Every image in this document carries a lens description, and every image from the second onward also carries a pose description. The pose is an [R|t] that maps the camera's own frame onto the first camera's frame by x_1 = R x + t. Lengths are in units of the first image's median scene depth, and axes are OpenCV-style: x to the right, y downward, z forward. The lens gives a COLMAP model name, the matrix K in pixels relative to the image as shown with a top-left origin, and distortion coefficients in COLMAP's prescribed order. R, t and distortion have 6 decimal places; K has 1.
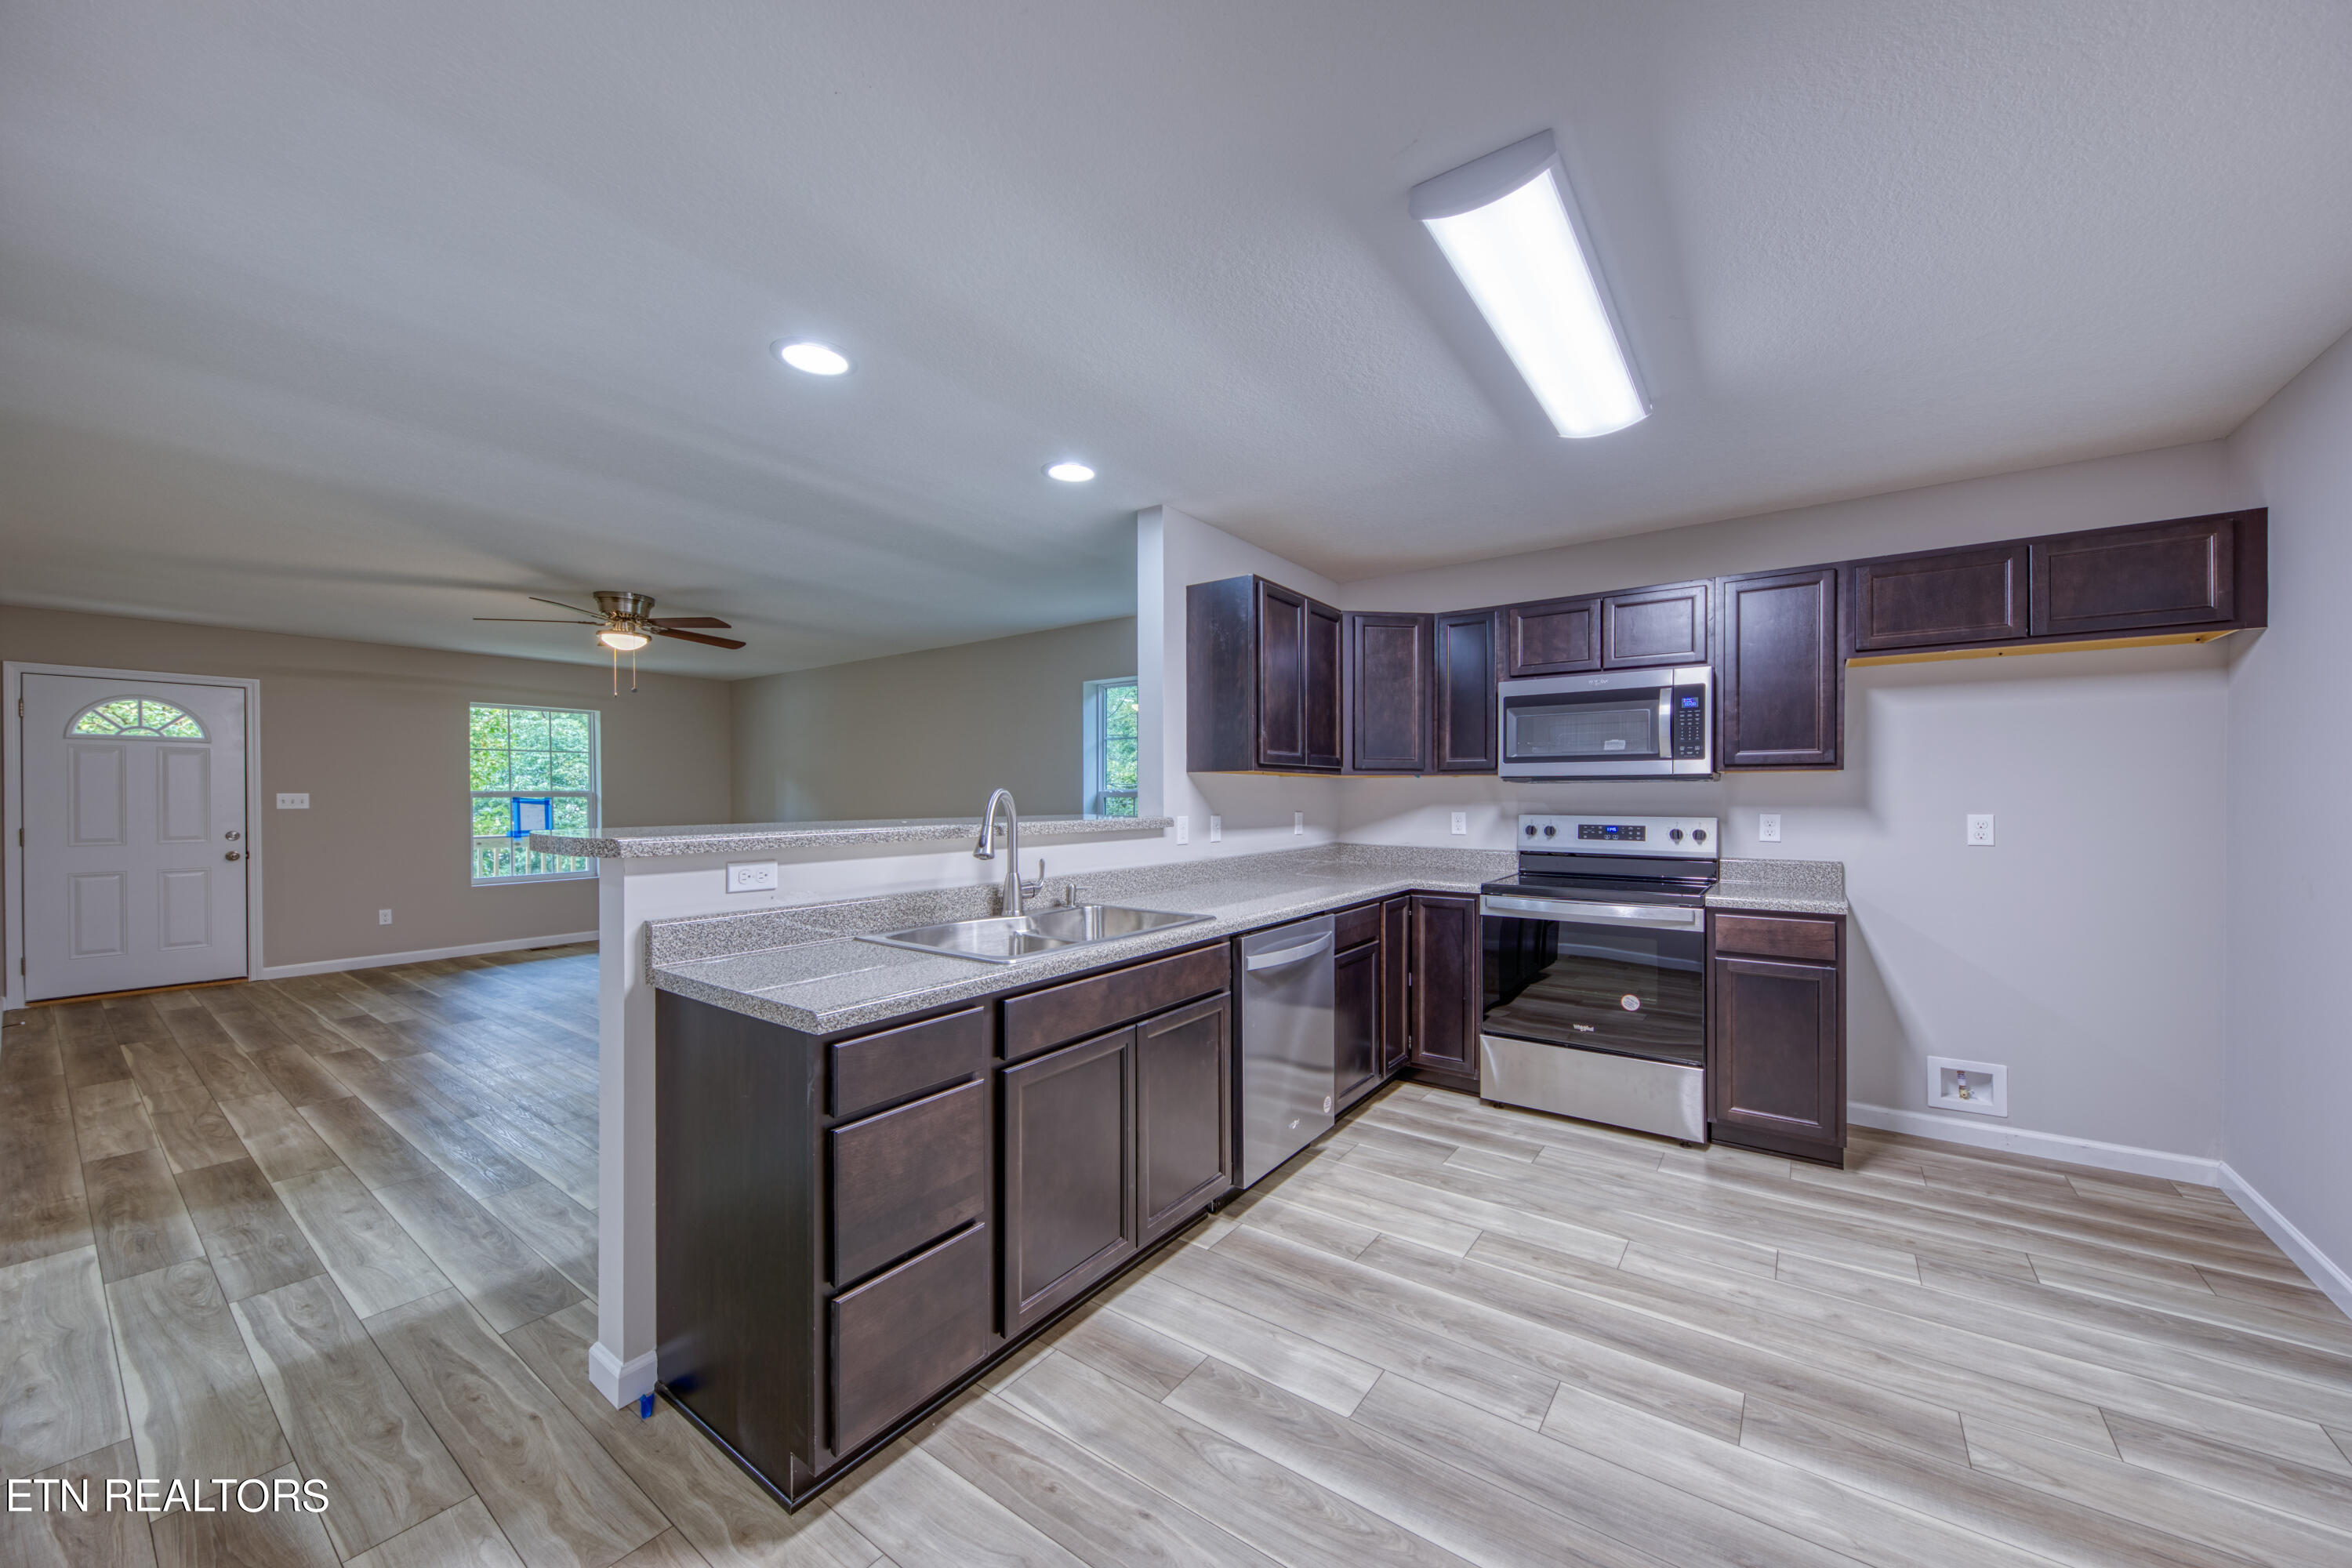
lens RADIAL K [[856.7, 0, 1228.1], [0, 856.7, 795.1], [0, 0, 1]] dist [-0.001048, -0.002912]
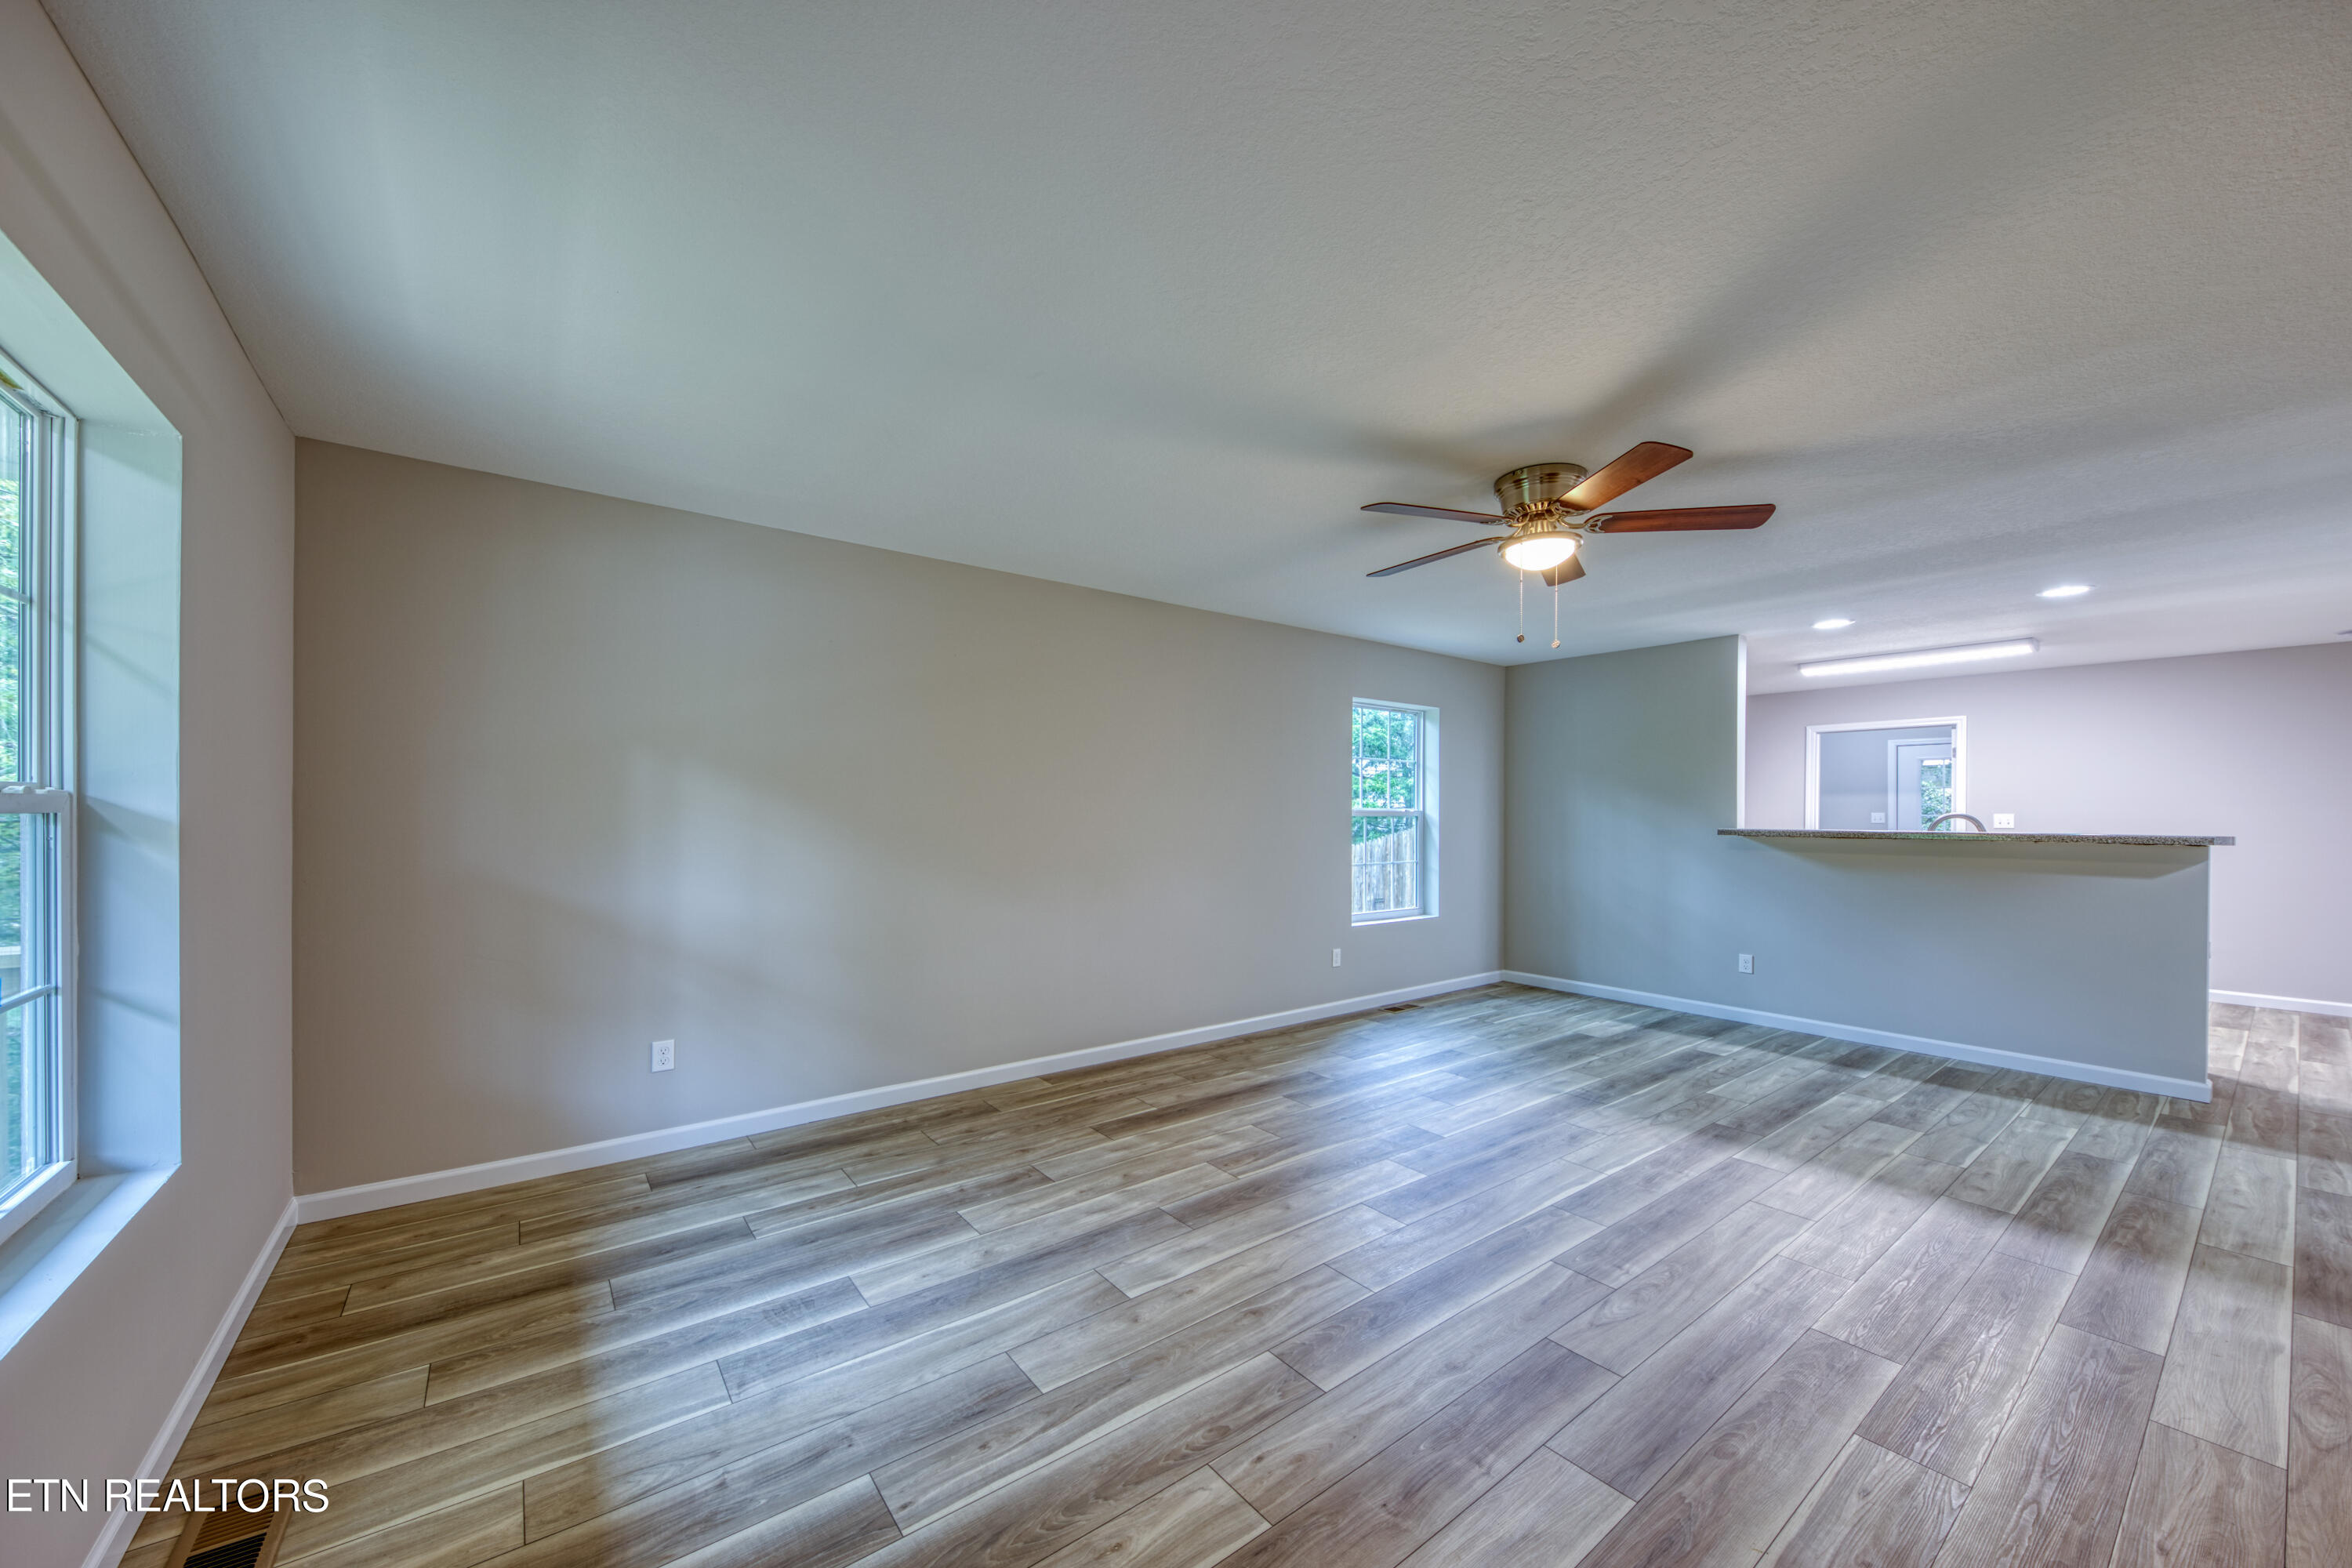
lens RADIAL K [[856.7, 0, 1180.7], [0, 856.7, 807.8], [0, 0, 1]] dist [-0.001048, -0.002912]
pose [[0.314666, 0.001288, 0.949202, -2.050494], [-0.001345, 0.999999, -0.000911, 0.007746], [-0.949202, -0.000990, 0.314667, 1.612609]]
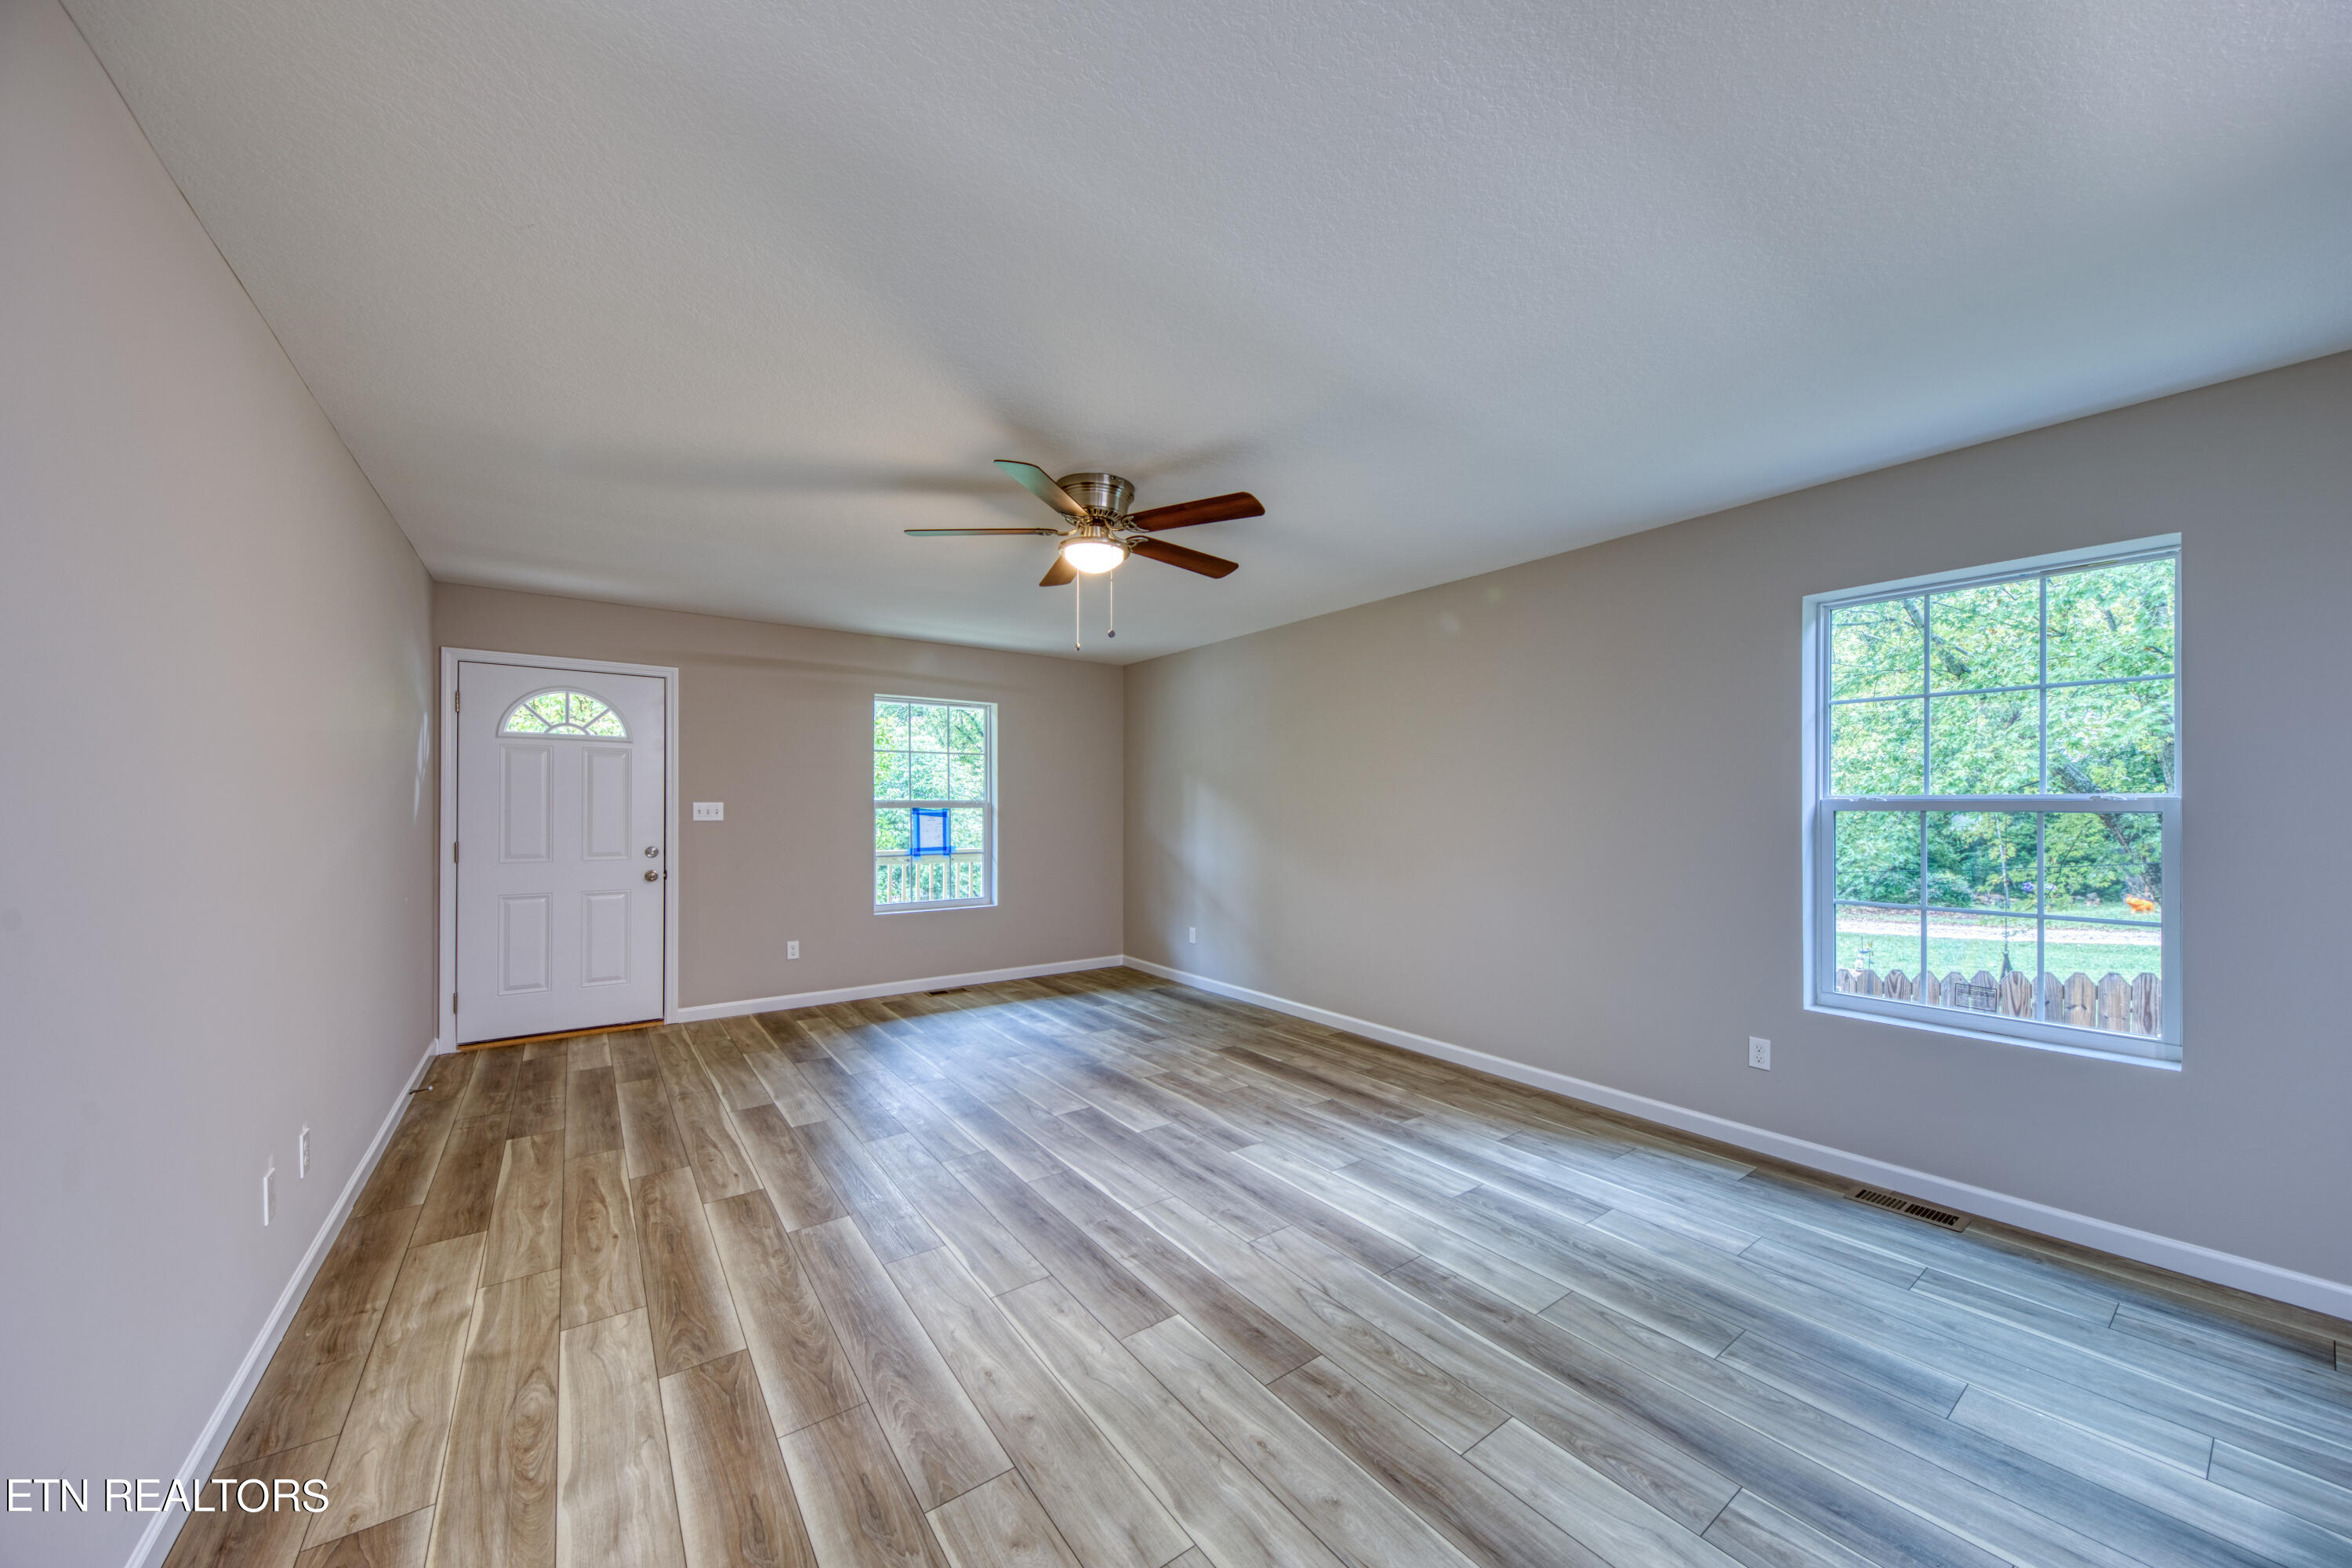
lens RADIAL K [[856.7, 0, 1171.7], [0, 856.7, 800.6], [0, 0, 1]] dist [-0.001048, -0.002912]
pose [[0.935603, -0.003068, -0.353040, -0.676282], [-0.000967, 0.999936, -0.011251, 0.010214], [0.353052, 0.010868, 0.935541, 0.679257]]
